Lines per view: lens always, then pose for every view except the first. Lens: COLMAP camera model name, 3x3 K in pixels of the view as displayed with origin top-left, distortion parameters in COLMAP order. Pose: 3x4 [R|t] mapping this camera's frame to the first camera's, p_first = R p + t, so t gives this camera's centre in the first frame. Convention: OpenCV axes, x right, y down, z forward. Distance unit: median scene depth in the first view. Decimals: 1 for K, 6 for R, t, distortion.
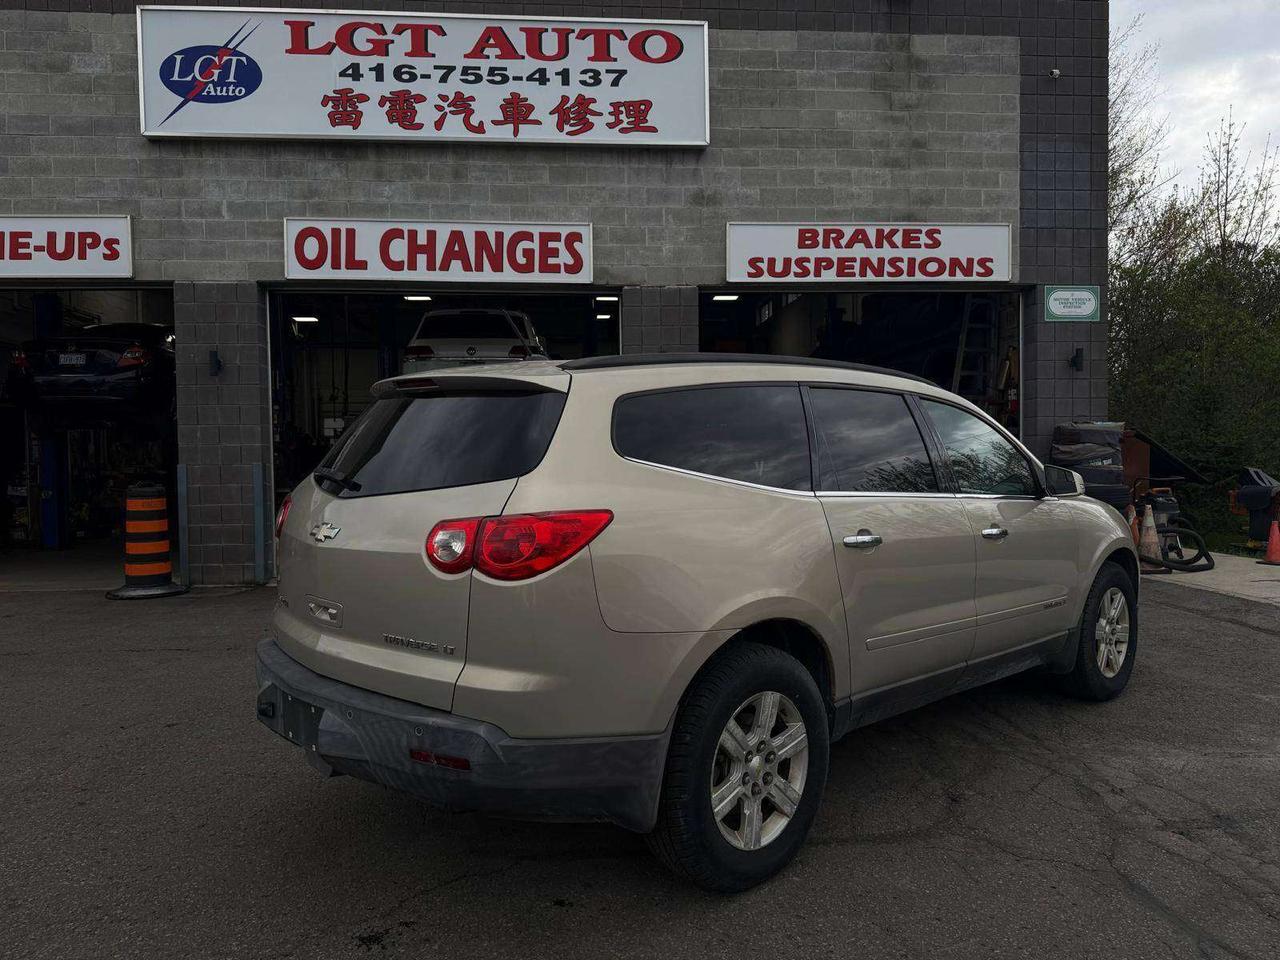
lens RADIAL K [[919.9, 0, 645.1], [0, 919.9, 490.0], [0, 0, 1]] dist [0.031343, -0.048933]
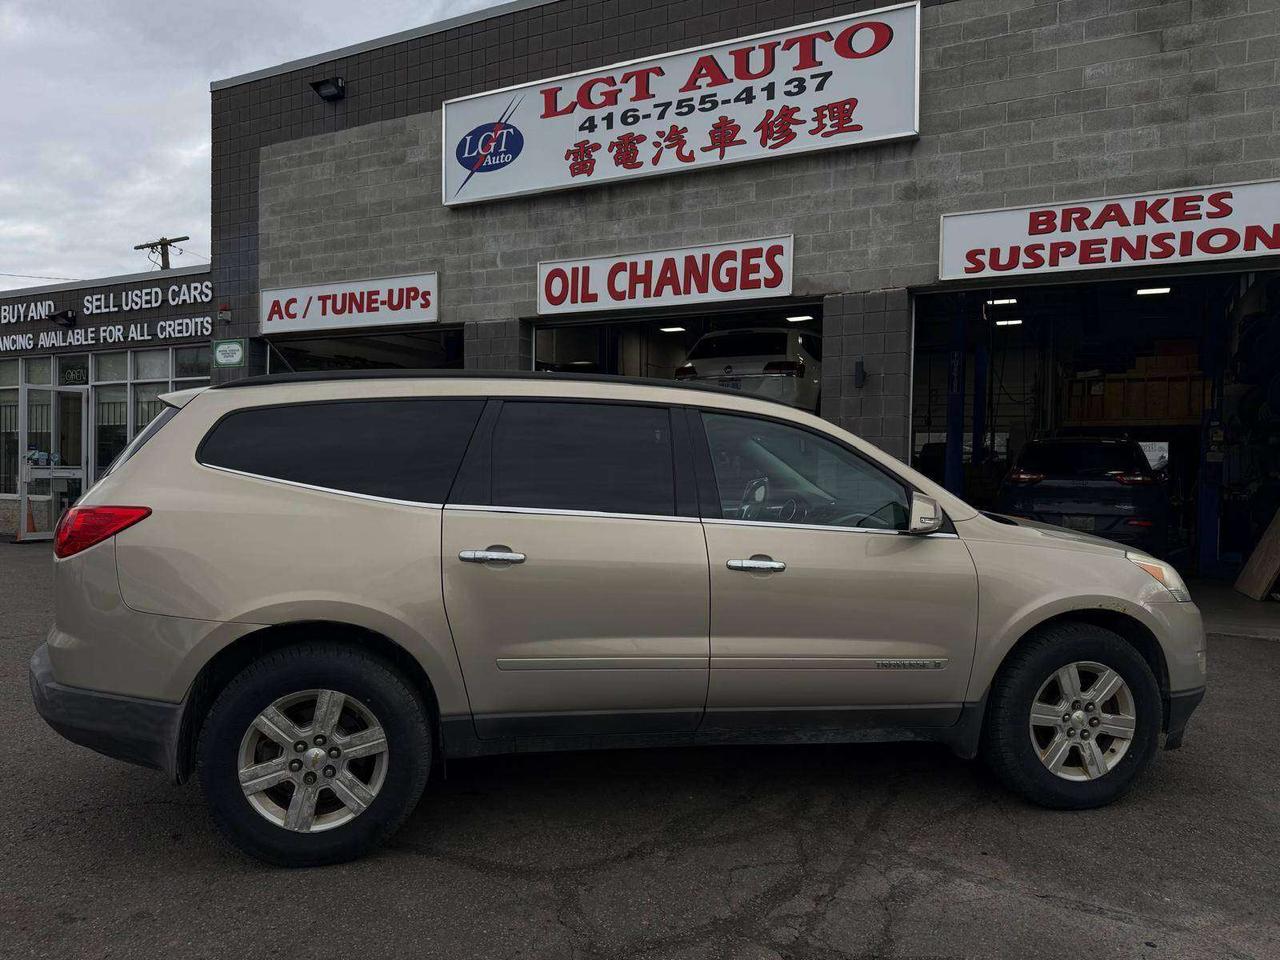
lens RADIAL K [[919.9, 0, 626.4], [0, 919.9, 488.0], [0, 0, 1]] dist [0.031343, -0.048933]
pose [[0.846277, 0.032937, -0.531724, 0.322280], [-0.044375, 0.998977, -0.008744, -0.005996], [0.530892, 0.030995, 0.846872, 0.091053]]
